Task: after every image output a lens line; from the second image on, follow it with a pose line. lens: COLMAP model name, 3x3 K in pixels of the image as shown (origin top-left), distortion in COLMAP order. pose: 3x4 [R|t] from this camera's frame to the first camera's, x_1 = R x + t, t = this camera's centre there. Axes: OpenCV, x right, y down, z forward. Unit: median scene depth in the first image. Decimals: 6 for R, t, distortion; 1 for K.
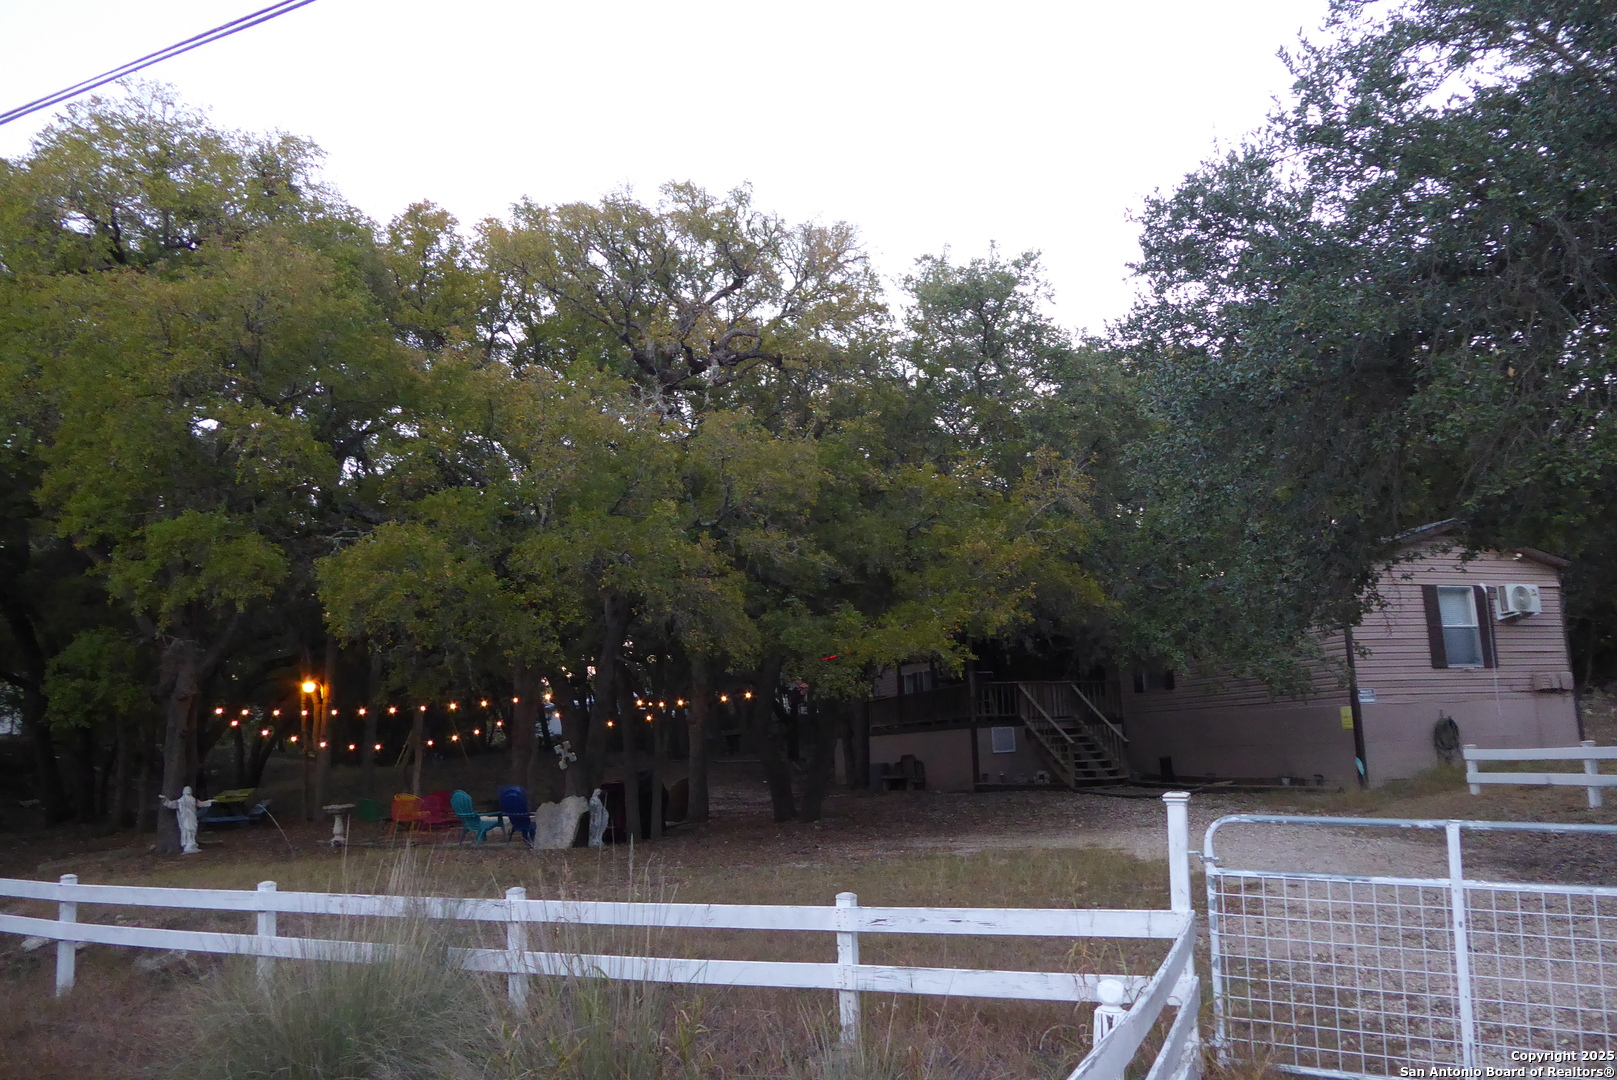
lens RADIAL K [[1161.0, 0, 816.7], [0, 1161.0, 543.0], [0, 0, 1]] dist [-0.027194, 0.001327]
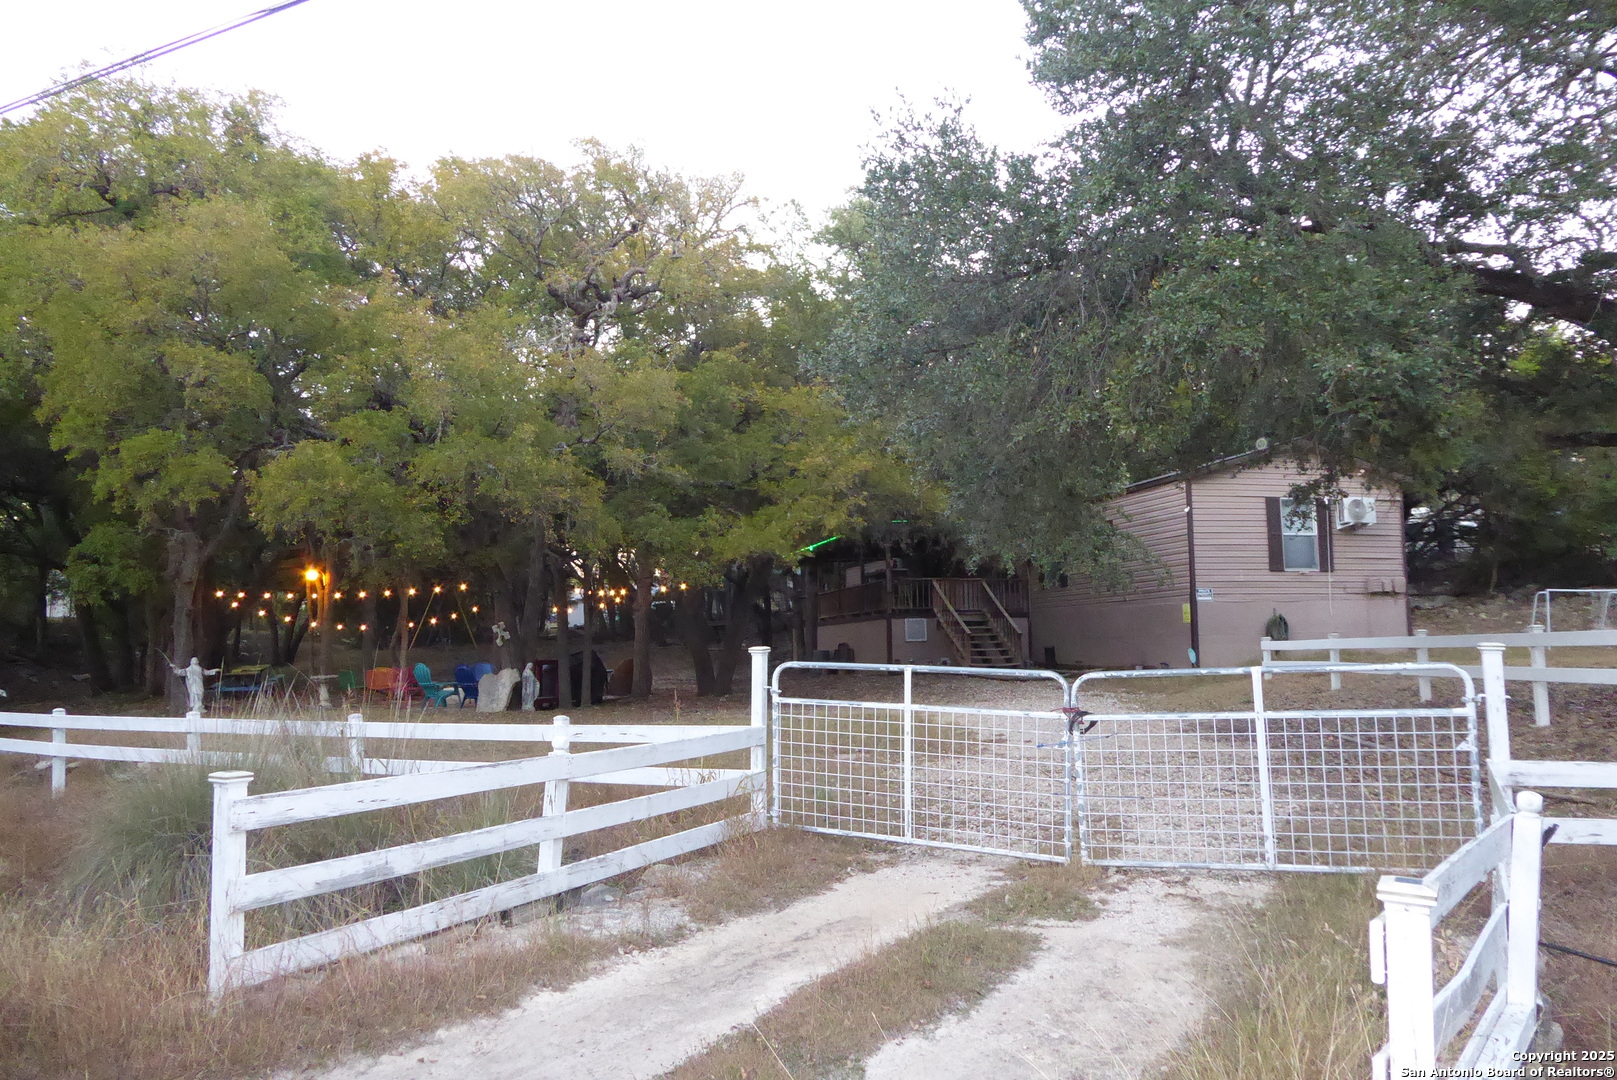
lens RADIAL K [[1161.0, 0, 816.7], [0, 1161.0, 543.0], [0, 0, 1]] dist [-0.027194, 0.001327]
pose [[0.999091, 0.012837, -0.040650, 0.141224], [-0.009233, 0.996111, 0.087622, -0.013462], [0.041617, -0.087167, 0.995324, -0.138356]]
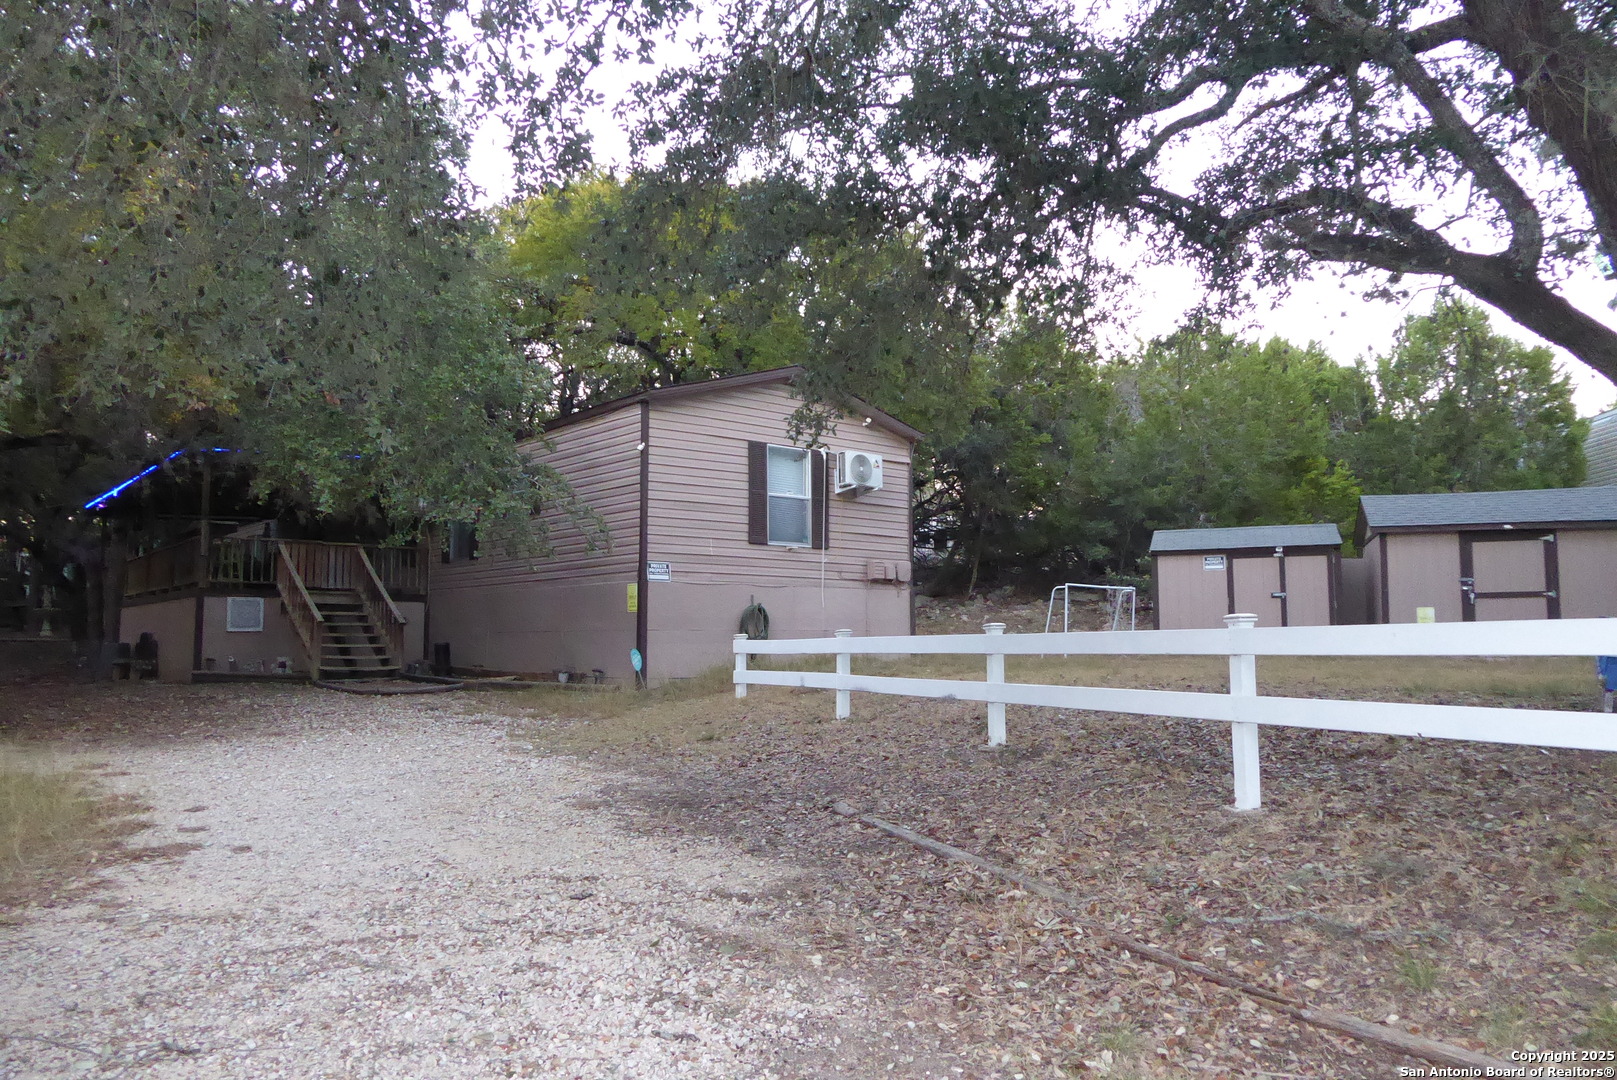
lens RADIAL K [[1161.0, 0, 816.7], [0, 1161.0, 543.0], [0, 0, 1]] dist [-0.027194, 0.001327]
pose [[0.919192, 0.065902, 0.388257, 0.266168], [-0.098353, 0.993073, 0.064287, 0.051903], [-0.381331, -0.097279, 0.919306, 0.236848]]
